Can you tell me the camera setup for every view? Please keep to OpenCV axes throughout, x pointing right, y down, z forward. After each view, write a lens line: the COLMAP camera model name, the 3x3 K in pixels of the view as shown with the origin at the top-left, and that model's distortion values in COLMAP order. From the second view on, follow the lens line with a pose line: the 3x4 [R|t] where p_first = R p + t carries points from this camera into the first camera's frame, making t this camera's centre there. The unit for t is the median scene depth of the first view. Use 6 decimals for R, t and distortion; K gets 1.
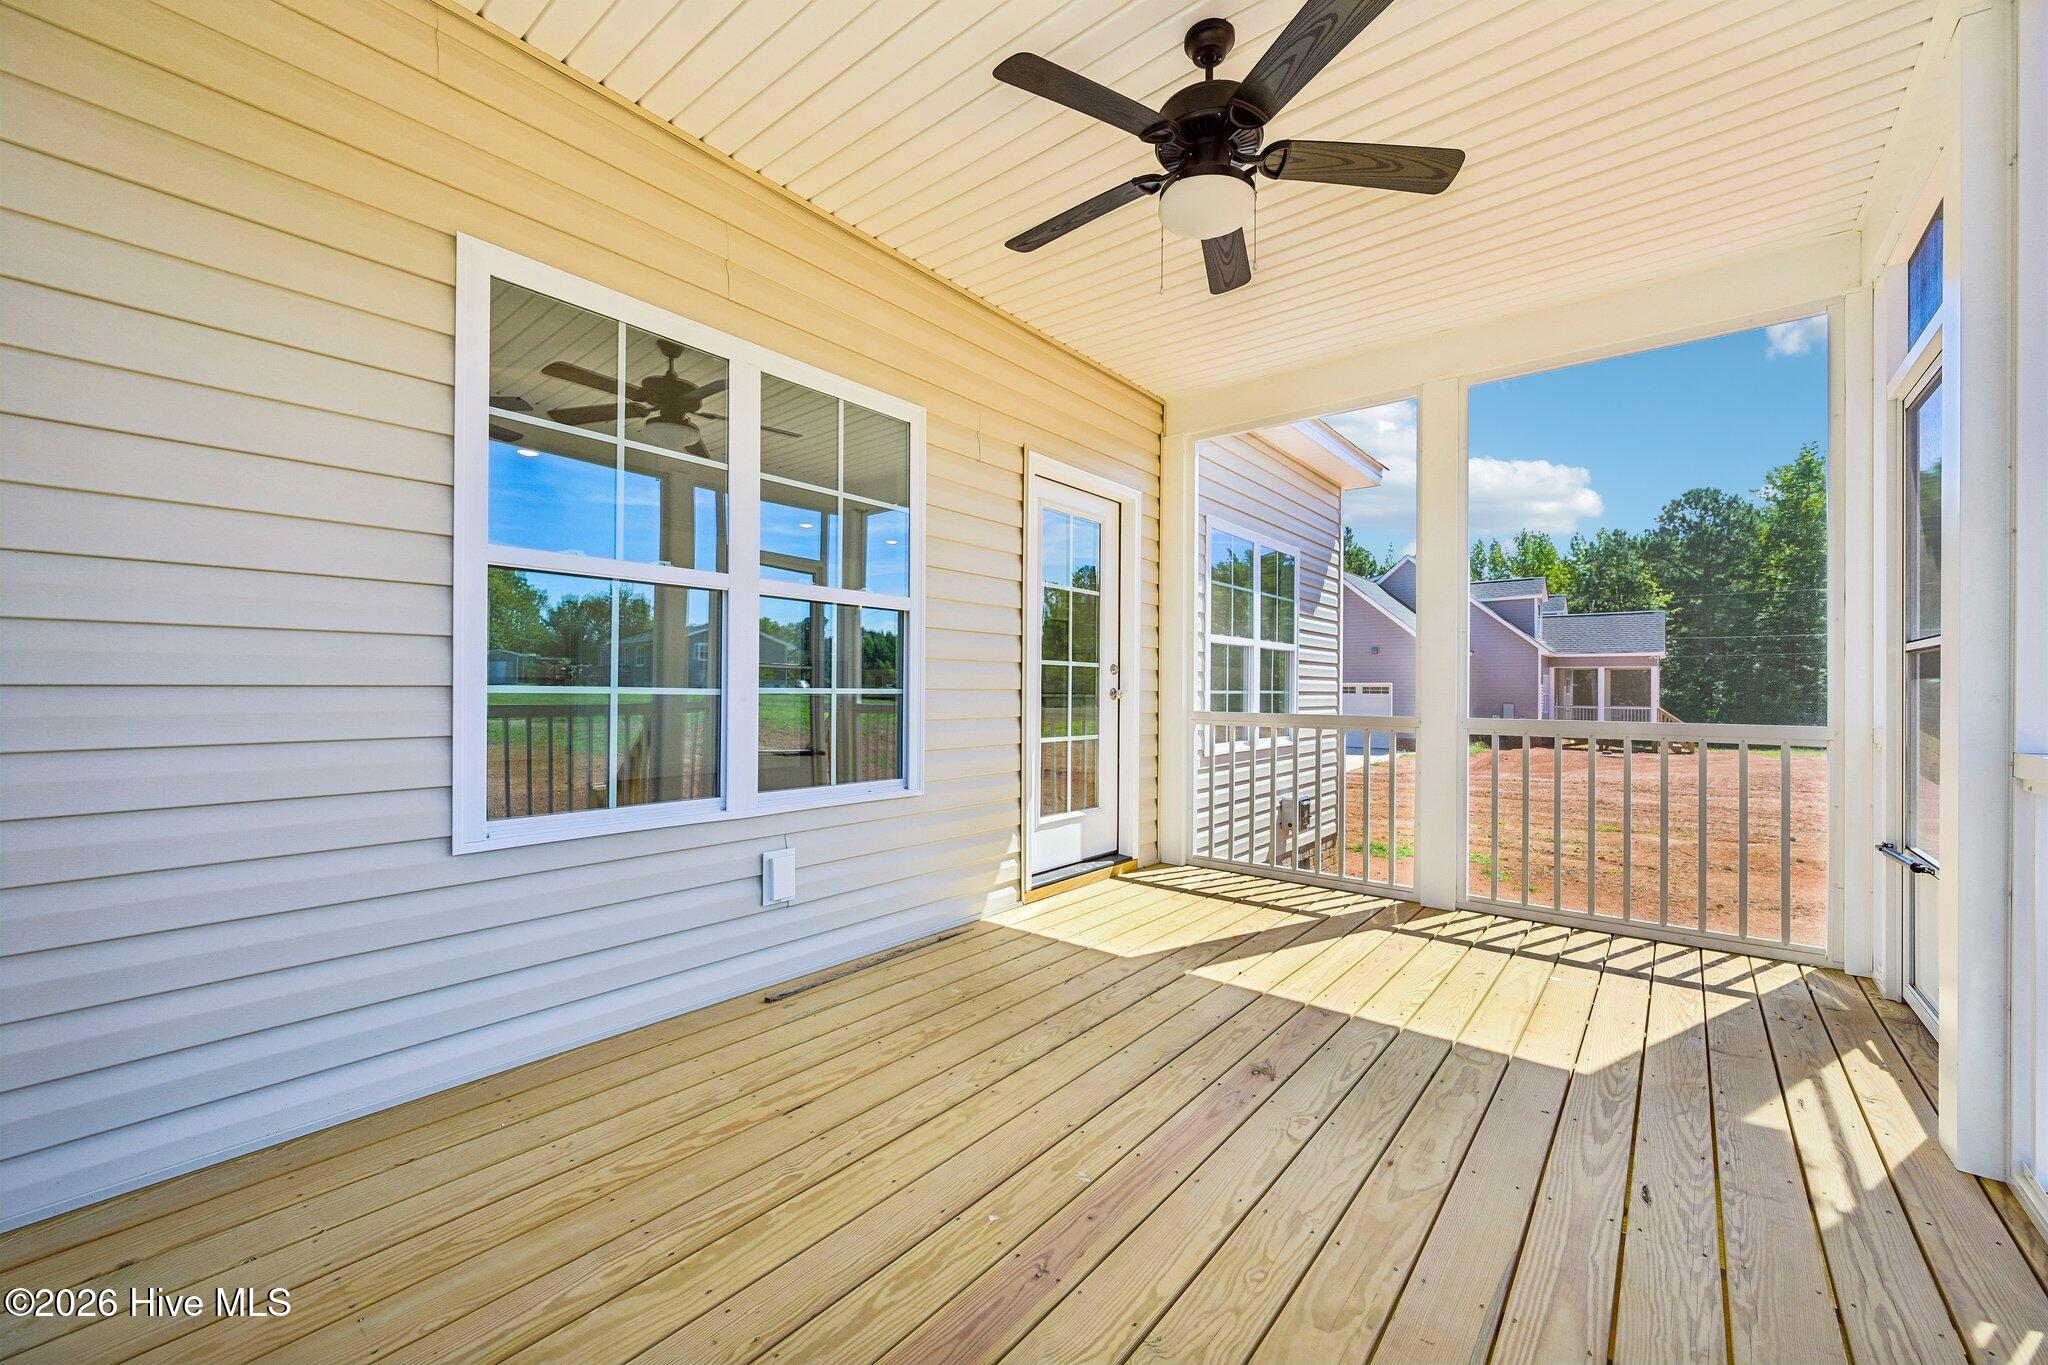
lens RADIAL K [[800.2, 0, 1027.6], [0, 800.2, 685.8], [0, 0, 1]] dist [-0.000301, 0.000125]
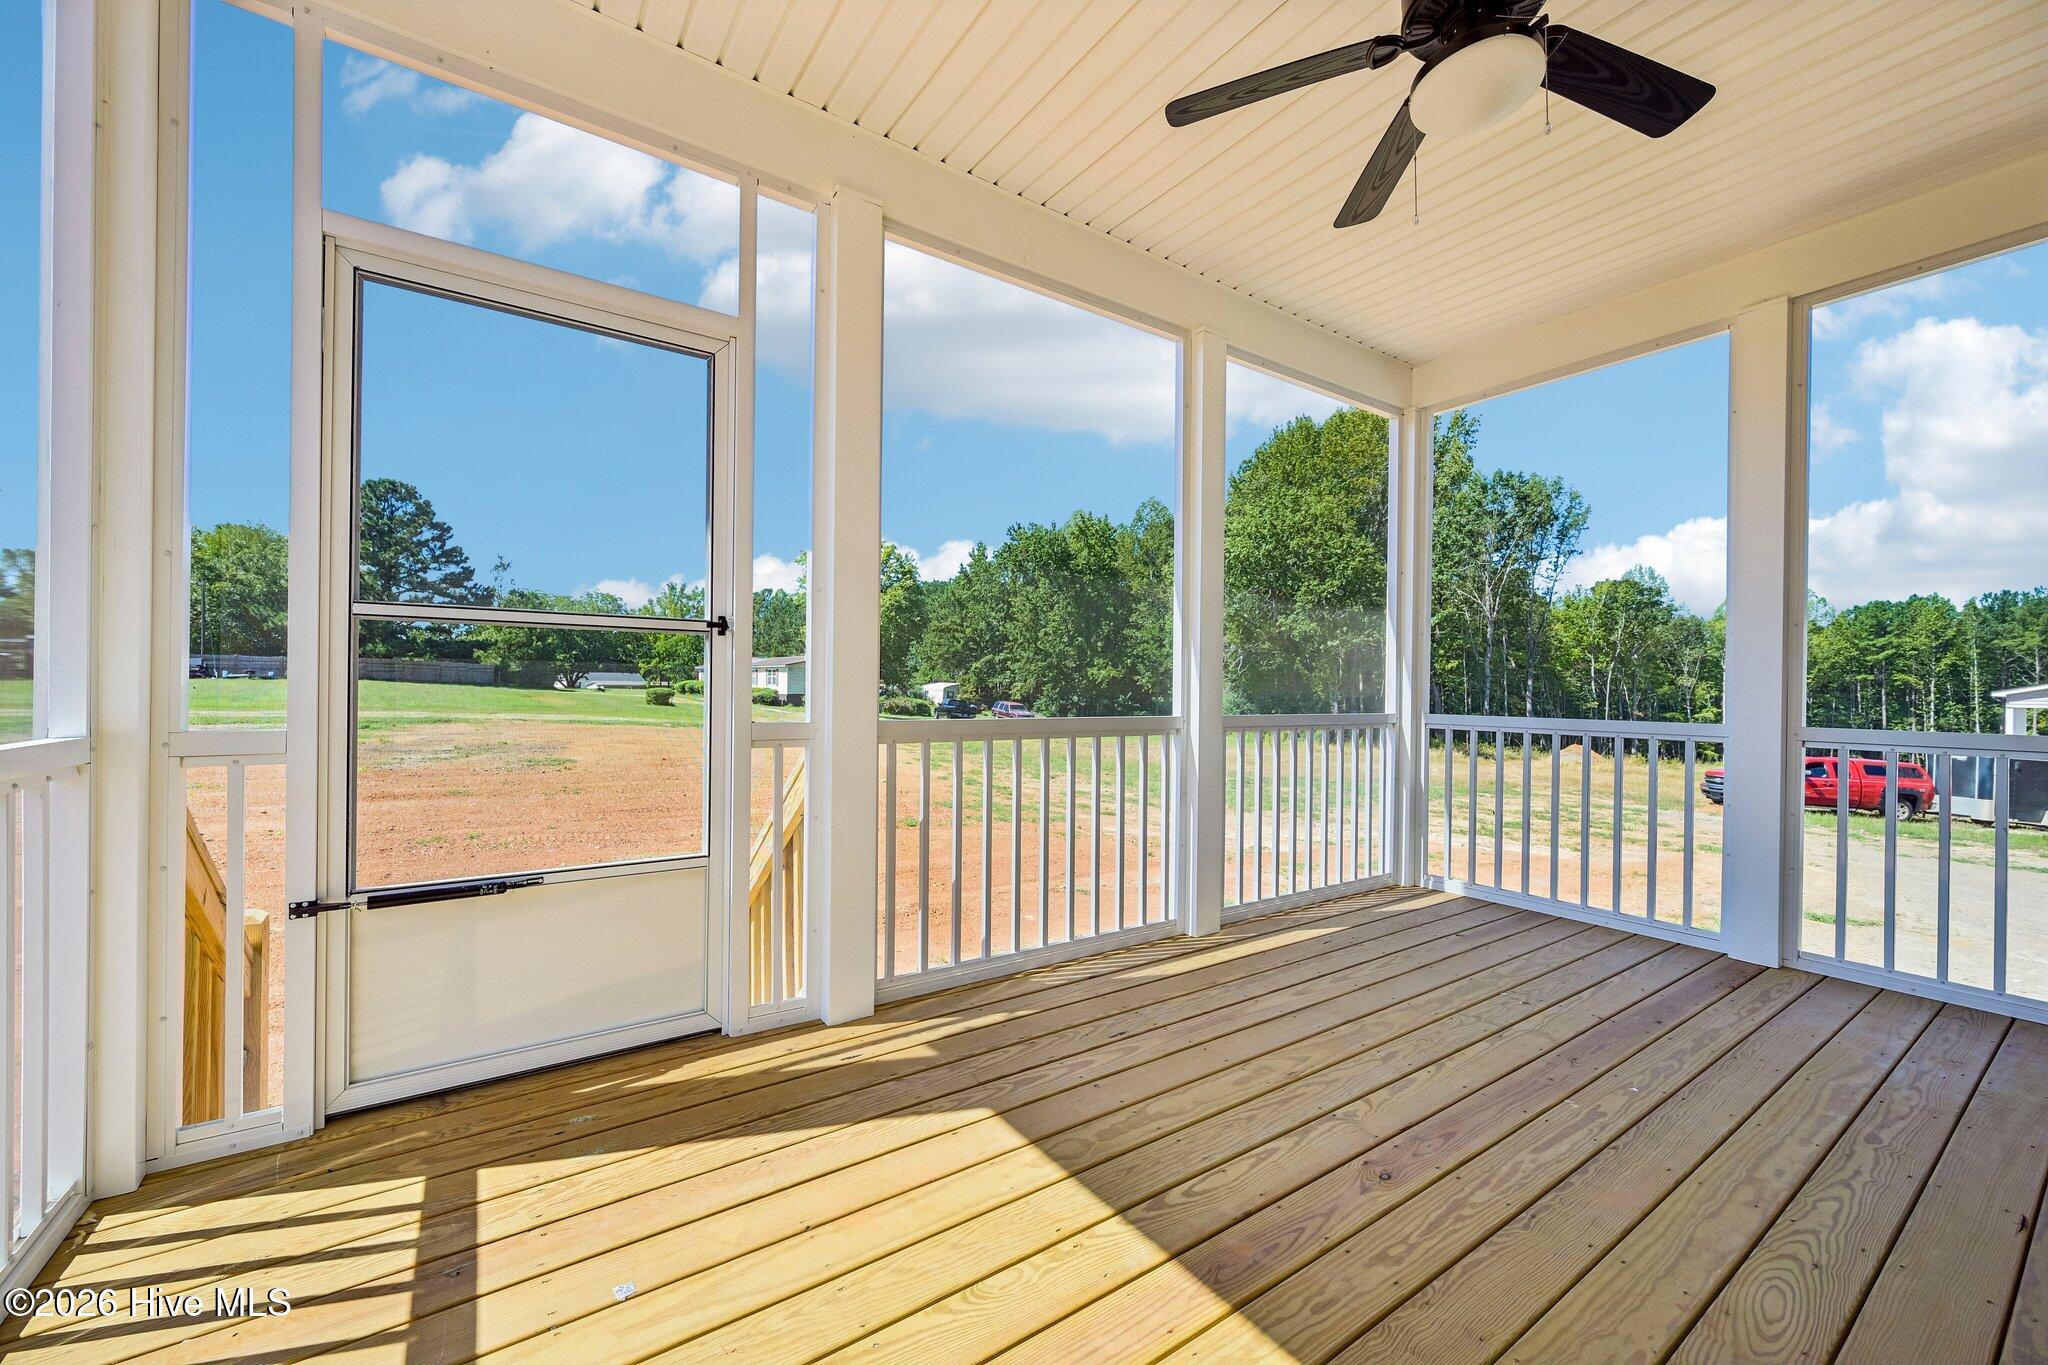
lens RADIAL K [[800.2, 0, 1022.3], [0, 800.2, 682.5], [0, 0, 1]] dist [-0.000301, 0.000125]
pose [[-0.960213, -0.024068, 0.278229, 0.419627], [-0.024616, 0.999696, 0.001524, 0.001886], [-0.278181, -0.005386, -0.960513, 1.850512]]
